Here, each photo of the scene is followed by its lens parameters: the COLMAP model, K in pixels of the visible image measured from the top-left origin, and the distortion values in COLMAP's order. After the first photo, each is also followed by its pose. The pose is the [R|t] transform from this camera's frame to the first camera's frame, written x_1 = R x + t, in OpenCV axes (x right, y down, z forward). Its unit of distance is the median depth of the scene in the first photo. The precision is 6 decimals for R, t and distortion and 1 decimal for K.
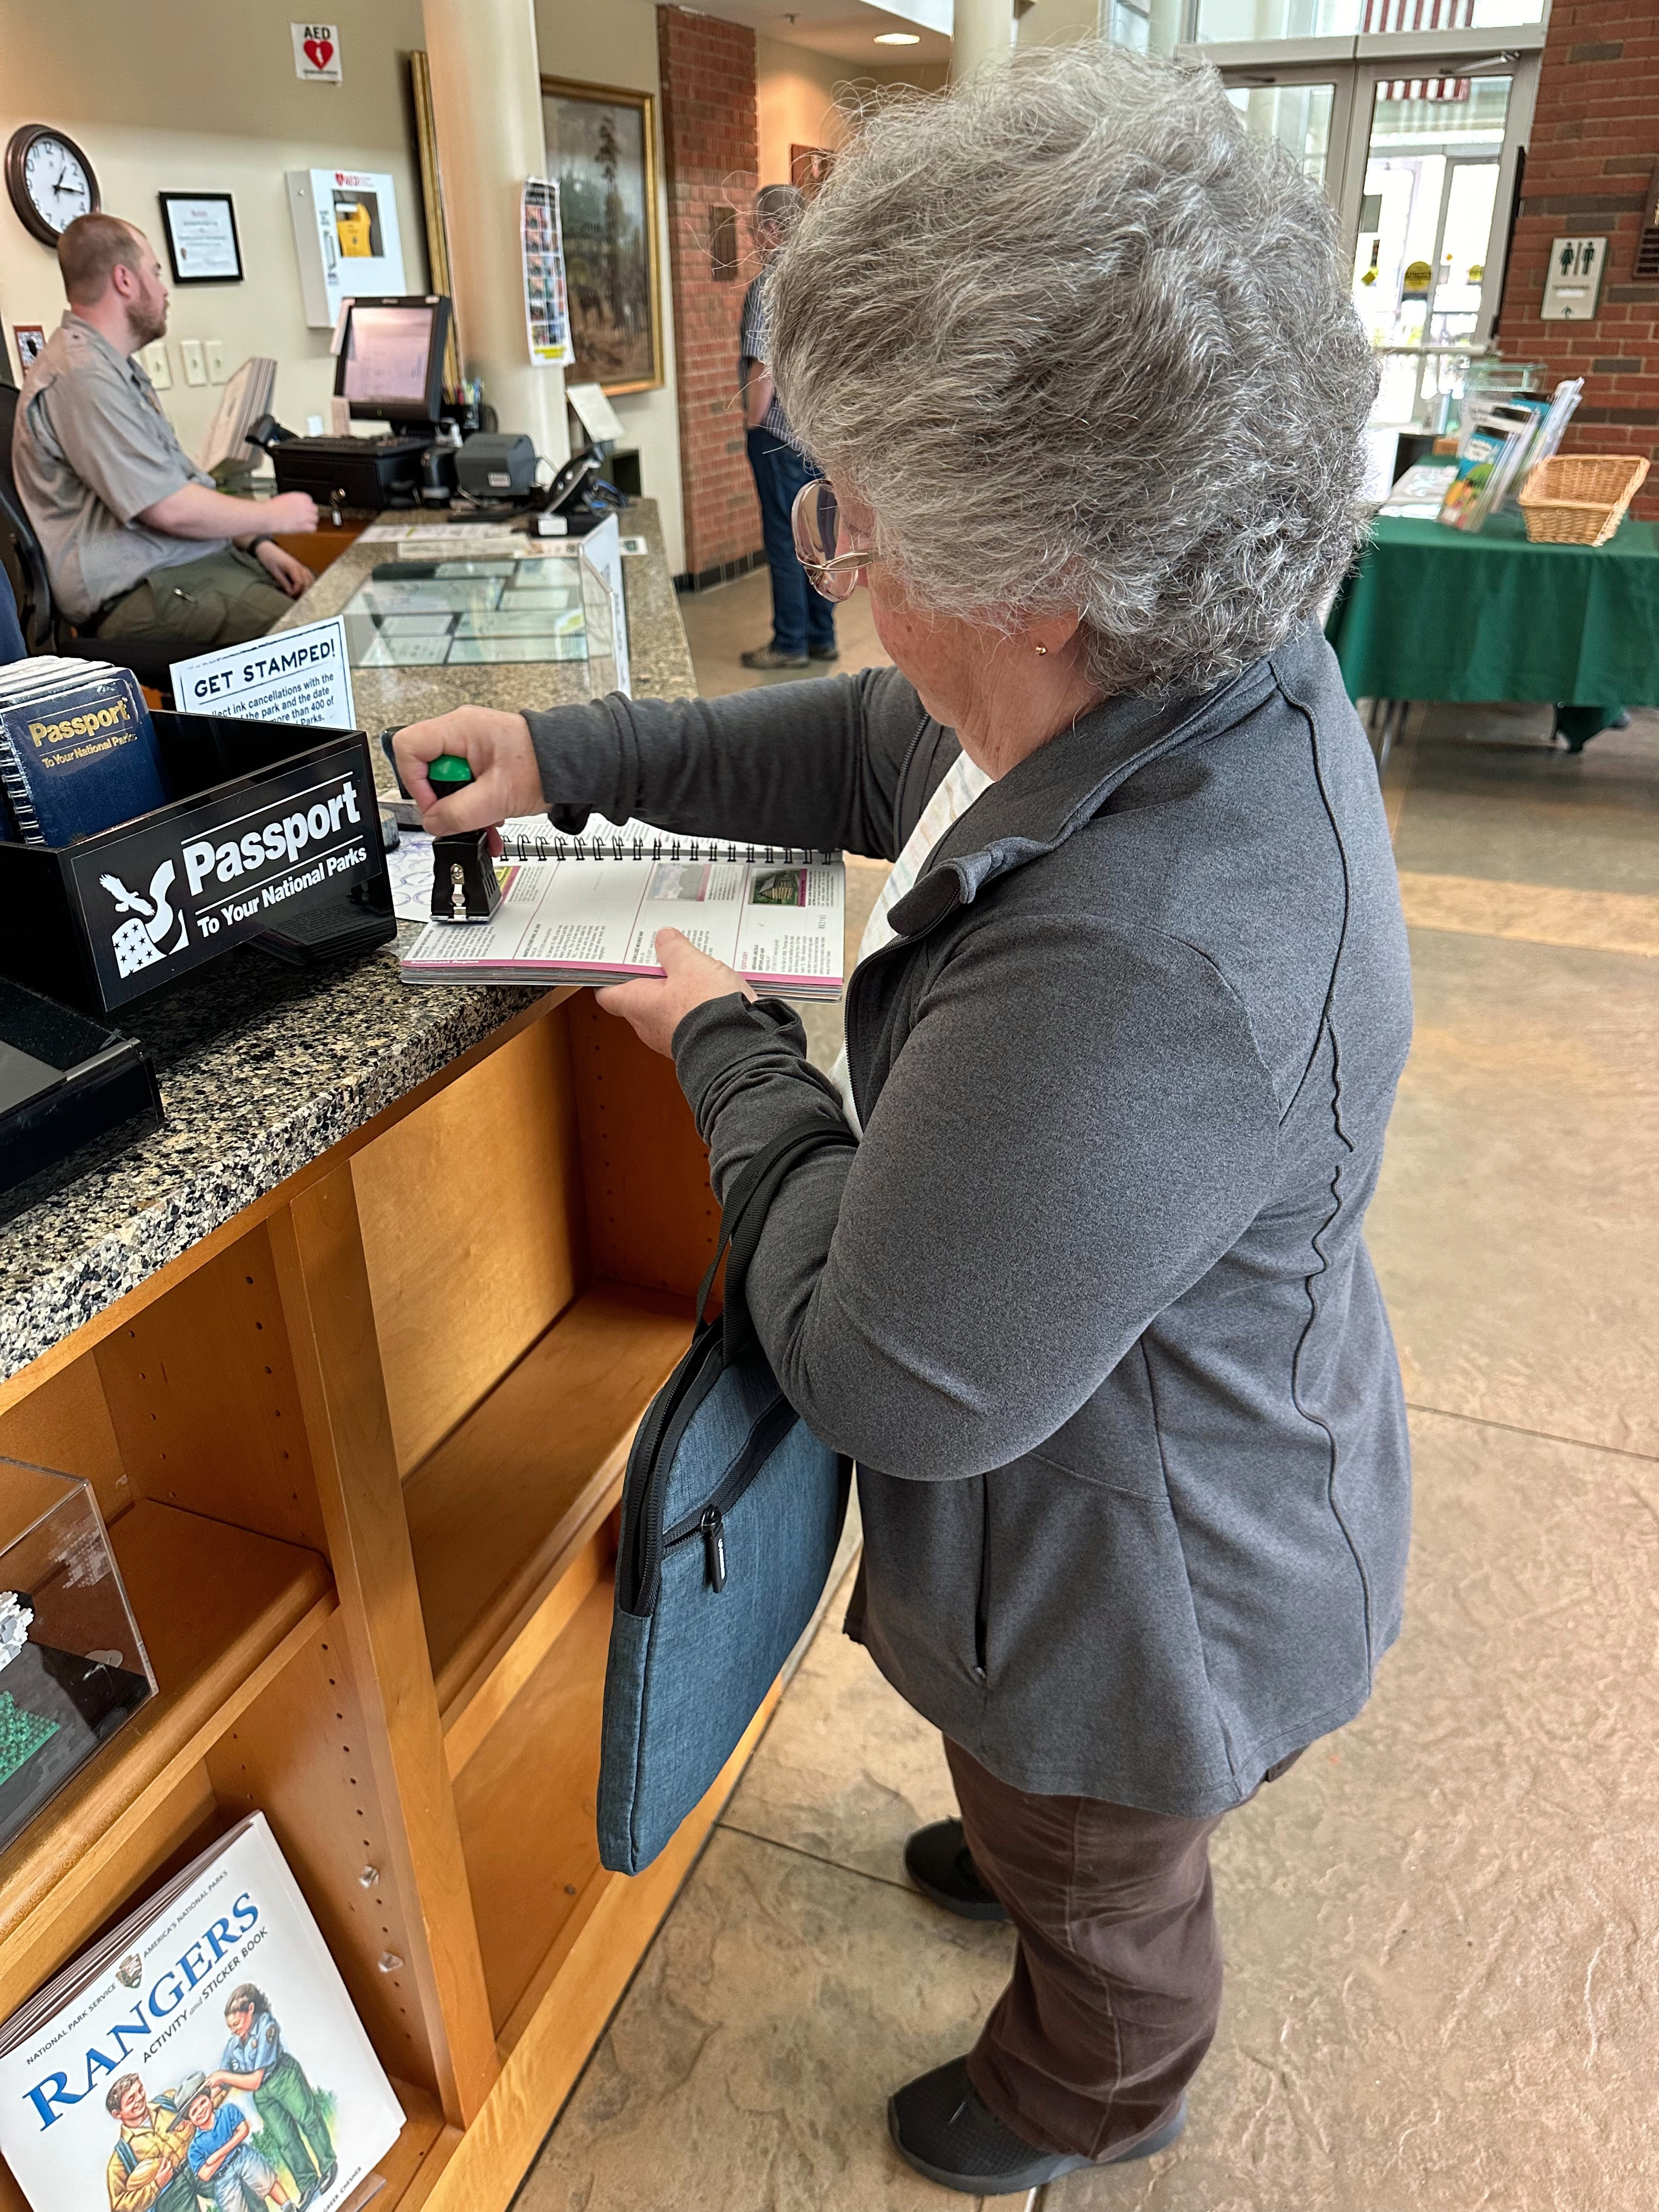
lens RADIAL K [[1587.5, 0, 829.5], [0, 1587.5, 1106.0], [0, 0, 1]] dist [-0.002500, -0.014127]
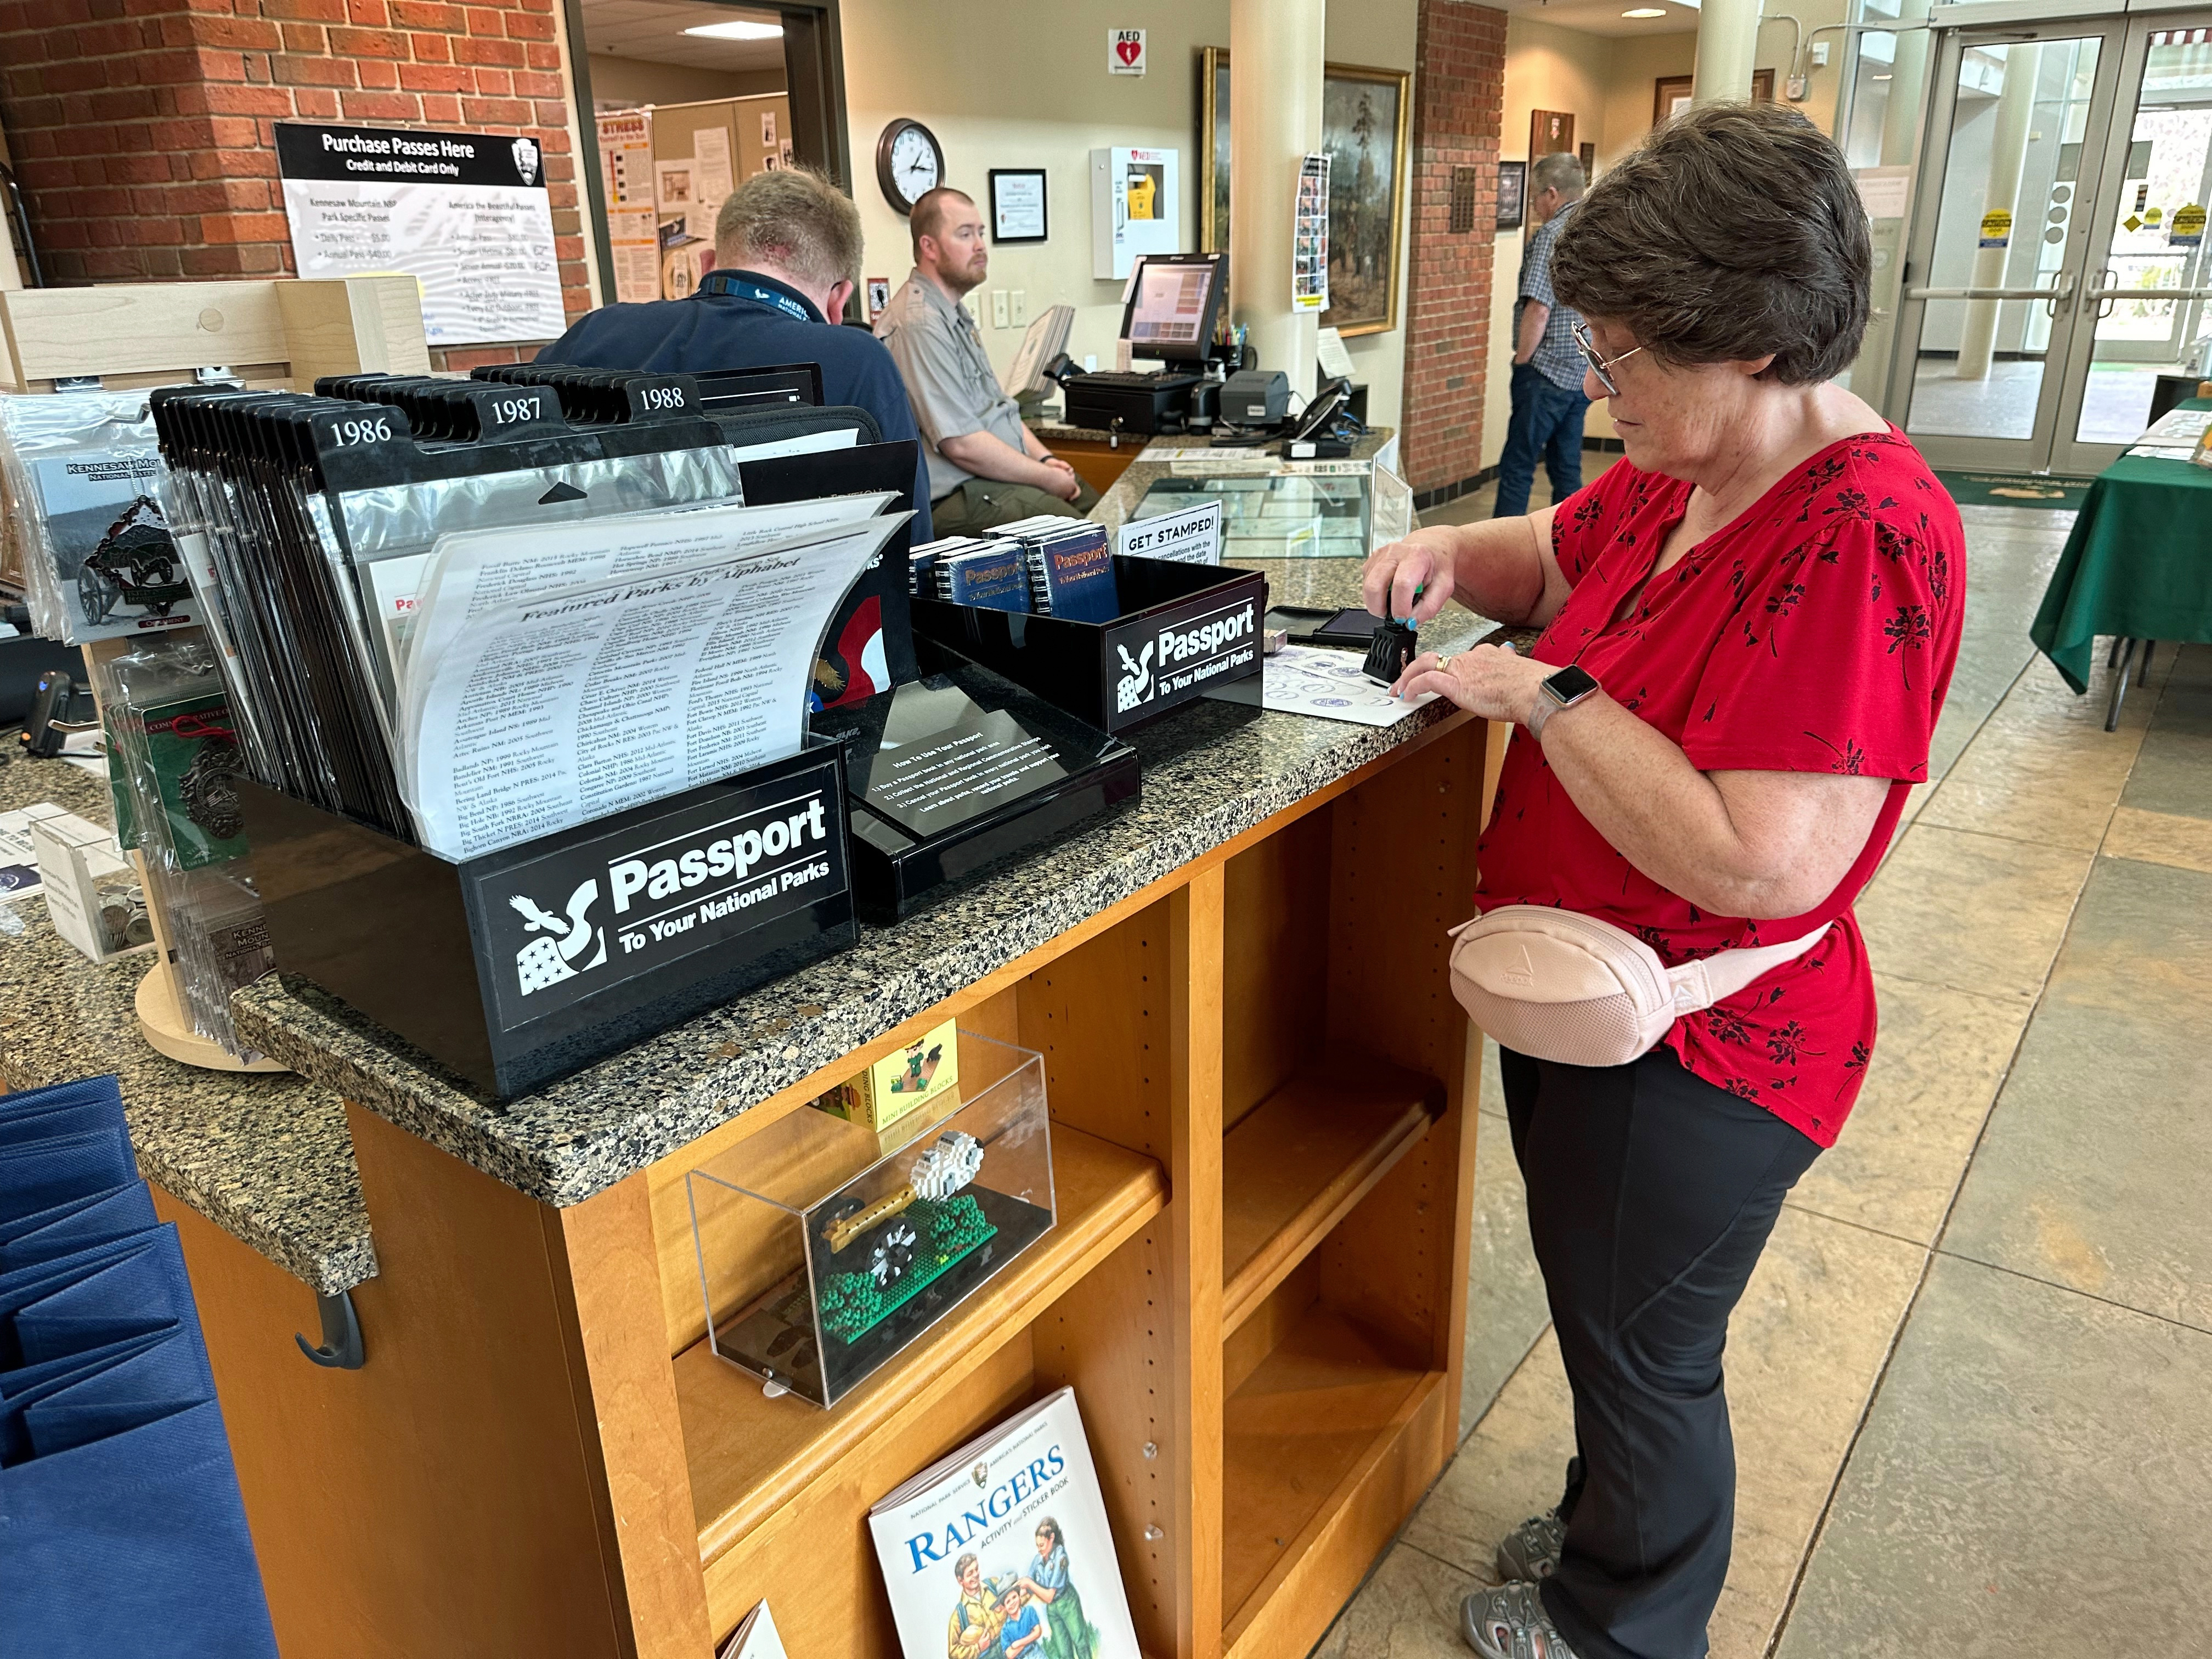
lens RADIAL K [[1537.3, 0, 1155.7], [0, 1537.3, 834.1], [0, 0, 1]] dist [0.019174, -0.008195]
pose [[0.971231, 0.076589, -0.225488, -0.029504], [-0.100669, 0.990152, -0.097291, 0.079678], [0.215816, 0.117192, 0.969376, -0.190274]]
